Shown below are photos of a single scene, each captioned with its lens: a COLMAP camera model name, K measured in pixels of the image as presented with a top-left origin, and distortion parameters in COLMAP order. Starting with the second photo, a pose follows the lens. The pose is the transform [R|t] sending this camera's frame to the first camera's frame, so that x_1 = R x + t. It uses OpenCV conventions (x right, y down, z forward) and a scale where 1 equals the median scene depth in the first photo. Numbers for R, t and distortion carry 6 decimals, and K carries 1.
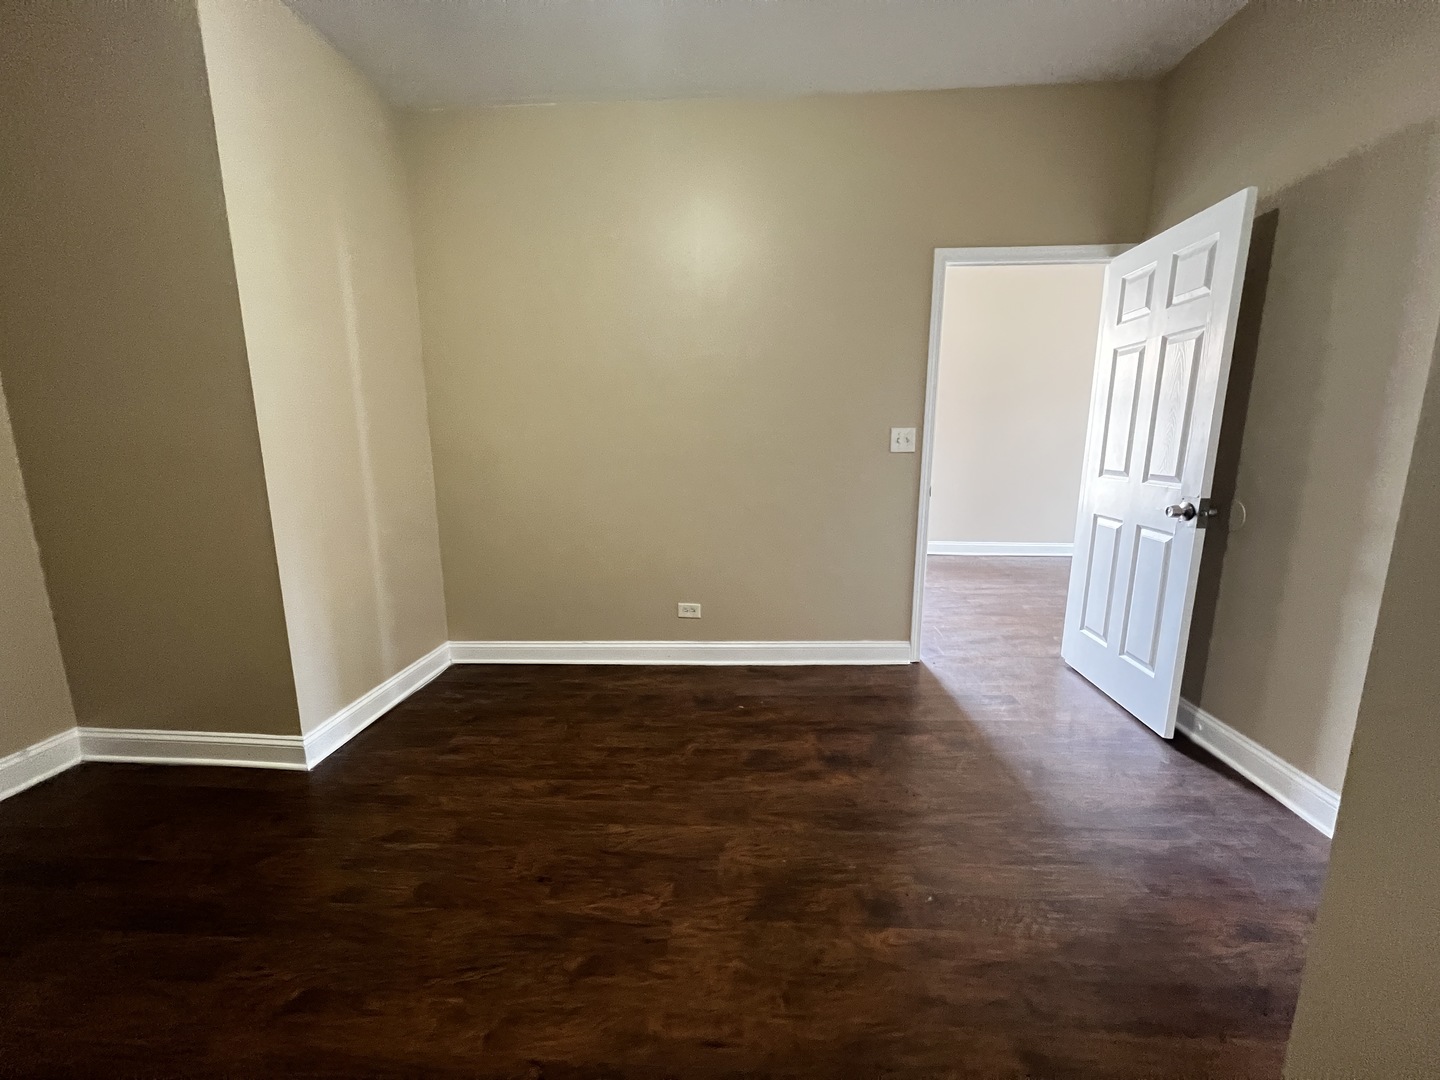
lens RADIAL K [[578.6, 0, 723.5], [0, 578.6, 544.1], [0, 0, 1]] dist [-0.004044, 0.000828]
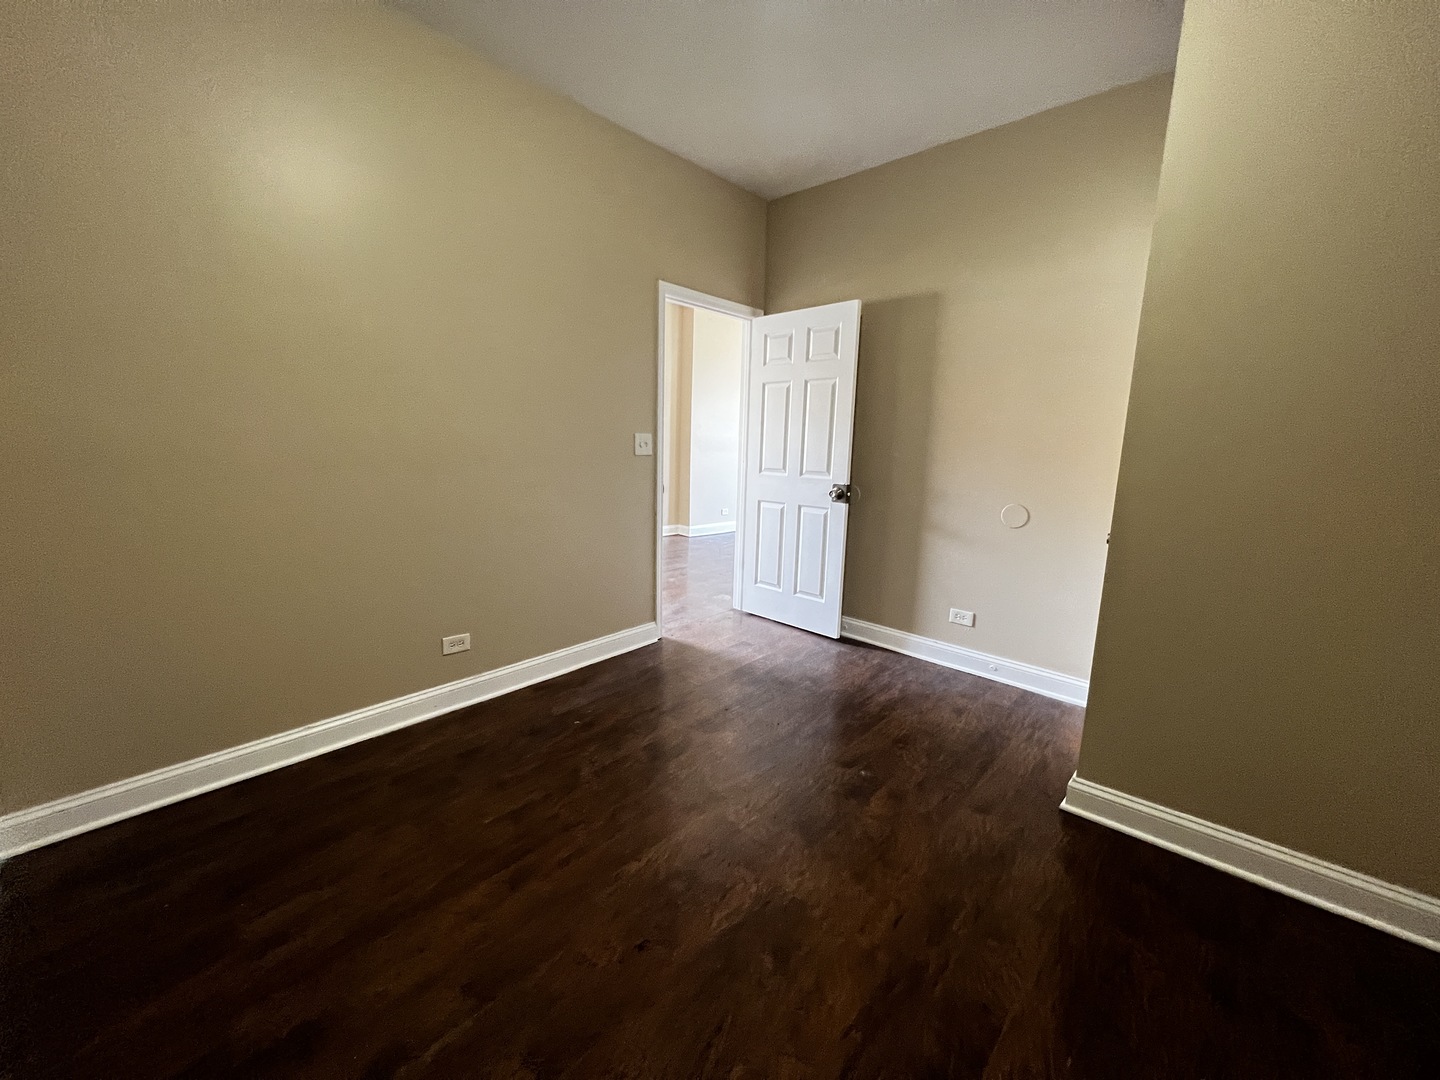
lens RADIAL K [[578.6, 0, 716.3], [0, 578.6, 544.2], [0, 0, 1]] dist [-0.004044, 0.000828]
pose [[0.629161, -0.115035, 0.768715, -0.542576], [0.116268, 0.991789, 0.053256, -0.034418], [-0.768530, 0.055870, 0.637370, 0.208231]]
